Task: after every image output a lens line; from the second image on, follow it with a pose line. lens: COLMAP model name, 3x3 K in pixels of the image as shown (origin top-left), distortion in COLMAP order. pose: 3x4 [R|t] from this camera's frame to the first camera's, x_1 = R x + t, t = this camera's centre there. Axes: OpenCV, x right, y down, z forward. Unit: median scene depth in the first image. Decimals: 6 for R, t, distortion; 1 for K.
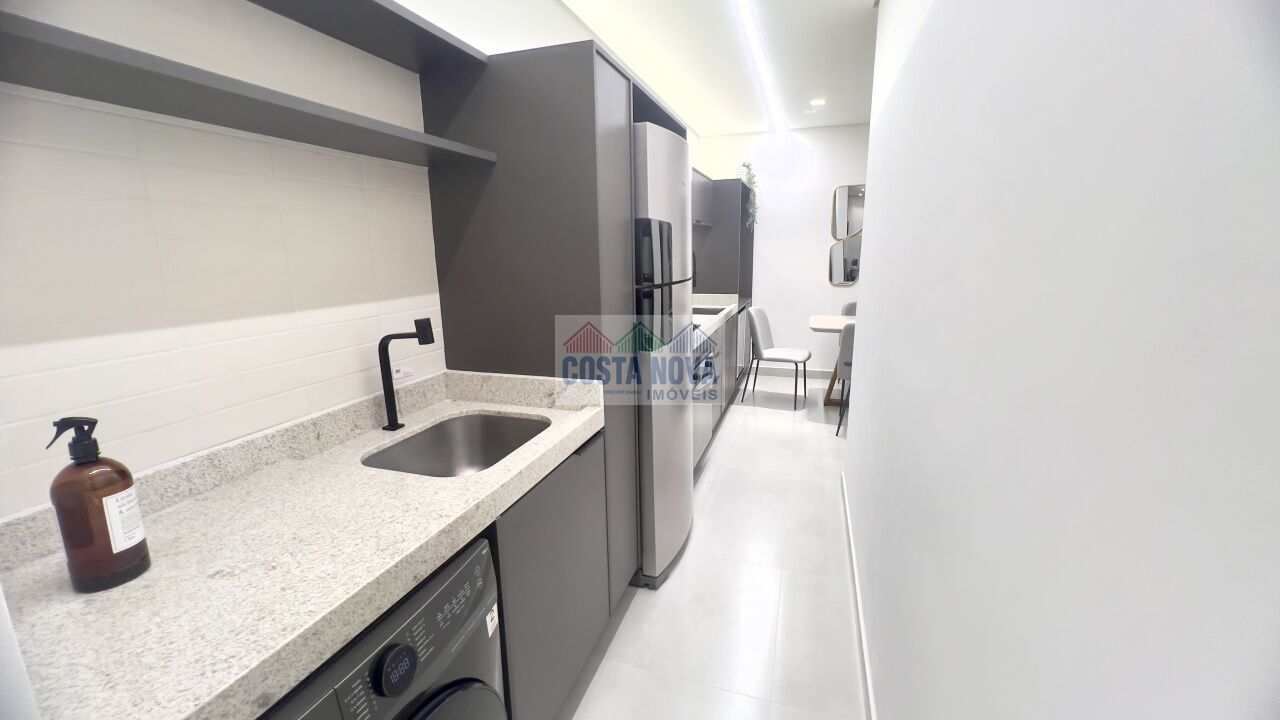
lens RADIAL K [[515.2, 0, 634.7], [0, 515.2, 359.2], [0, 0, 1]] dist [-0.009027, -0.000119]
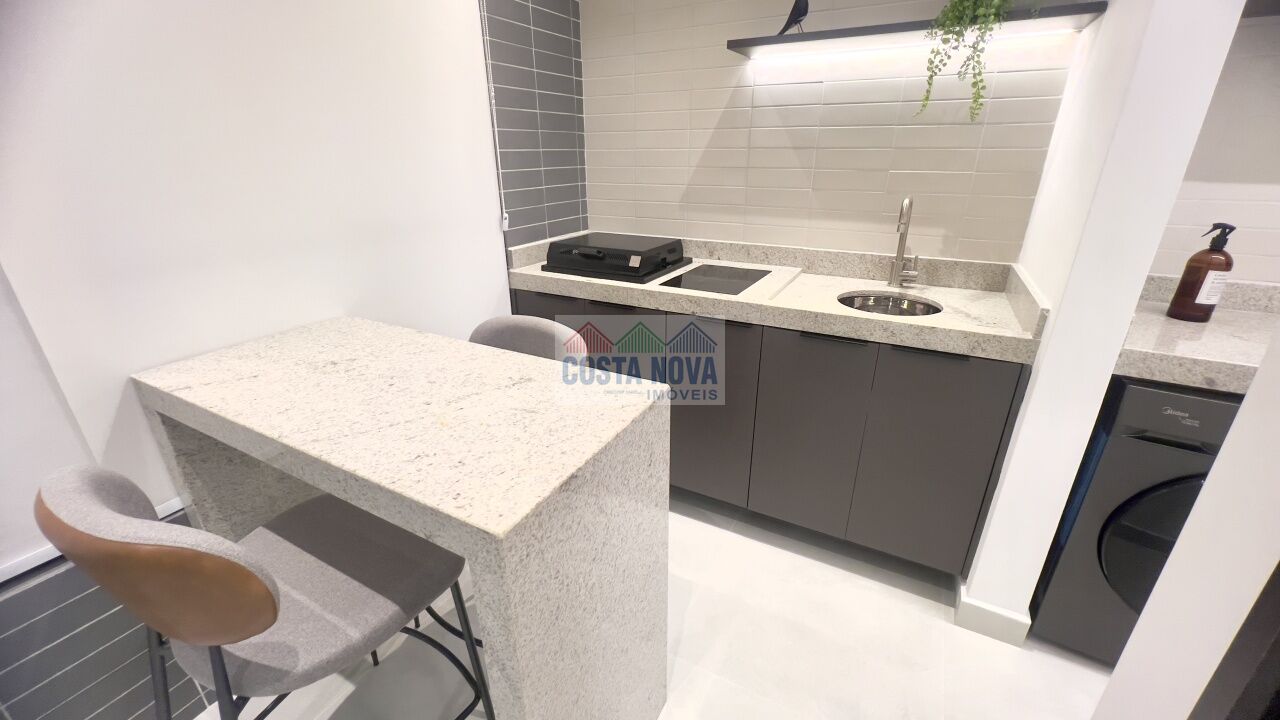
lens RADIAL K [[515.2, 0, 634.7], [0, 515.2, 359.2], [0, 0, 1]] dist [-0.009027, -0.000119]
pose [[-0.182858, 0.384204, -0.904959, 1.089902], [-0.192583, 0.888648, 0.416193, 0.191745], [0.964093, 0.250384, -0.088505, -0.734049]]
